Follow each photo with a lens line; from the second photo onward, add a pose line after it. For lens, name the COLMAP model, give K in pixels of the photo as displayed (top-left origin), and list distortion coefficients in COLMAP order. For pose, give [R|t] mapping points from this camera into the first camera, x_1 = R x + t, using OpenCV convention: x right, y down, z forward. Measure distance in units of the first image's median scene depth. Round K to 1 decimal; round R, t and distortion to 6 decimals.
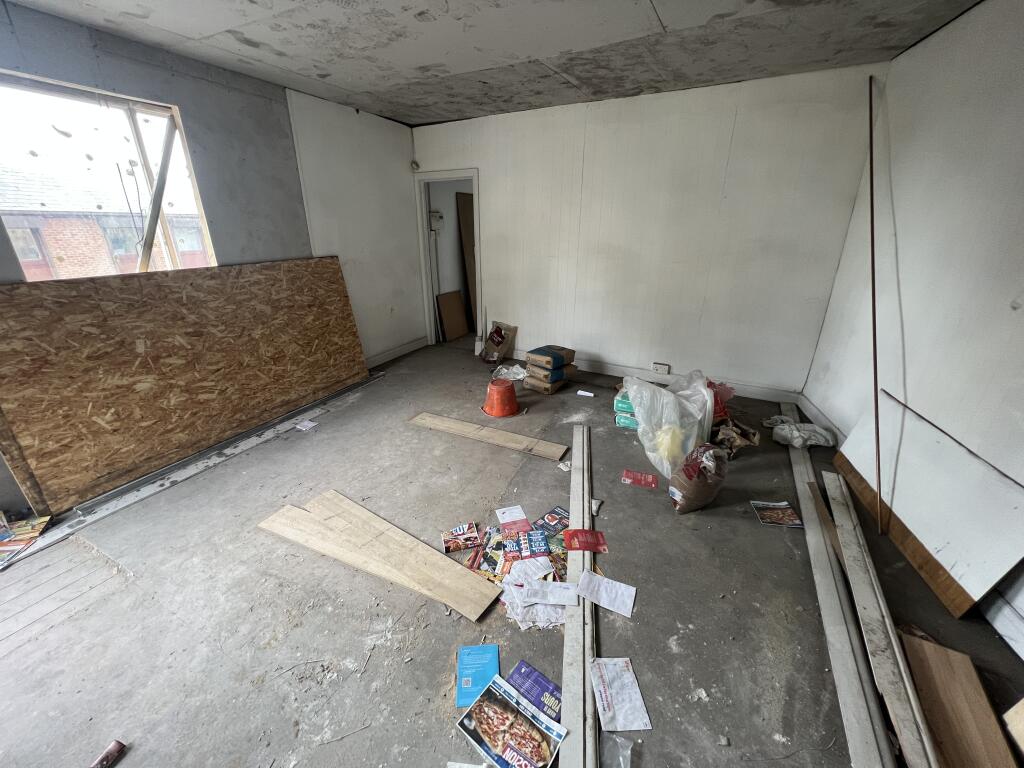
lens RADIAL K [[407.5, 0, 512.0], [0, 407.5, 381.0], [0, 0, 1]] dist [-0.001388, 0.000309]
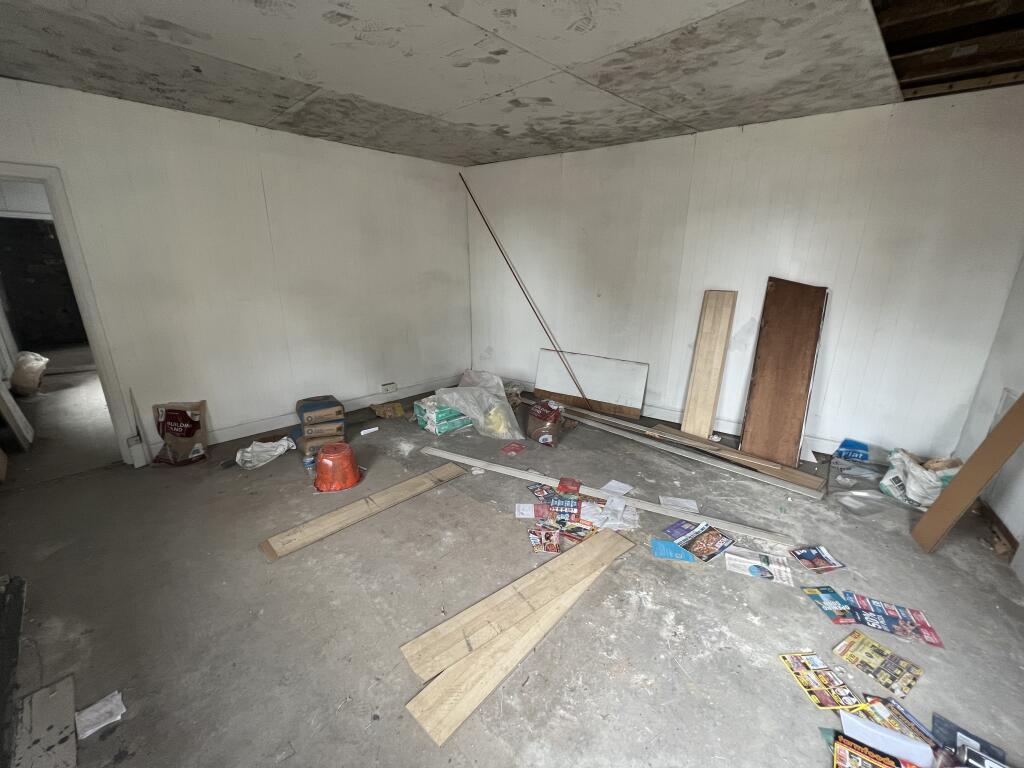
lens RADIAL K [[407.5, 0, 511.8], [0, 407.5, 379.7], [0, 0, 1]] dist [-0.001388, 0.000309]
pose [[0.307135, -0.266267, 0.913657, -0.981557], [0.335594, 0.928690, 0.157835, -0.209912], [-0.890531, 0.258141, 0.374591, 0.524592]]
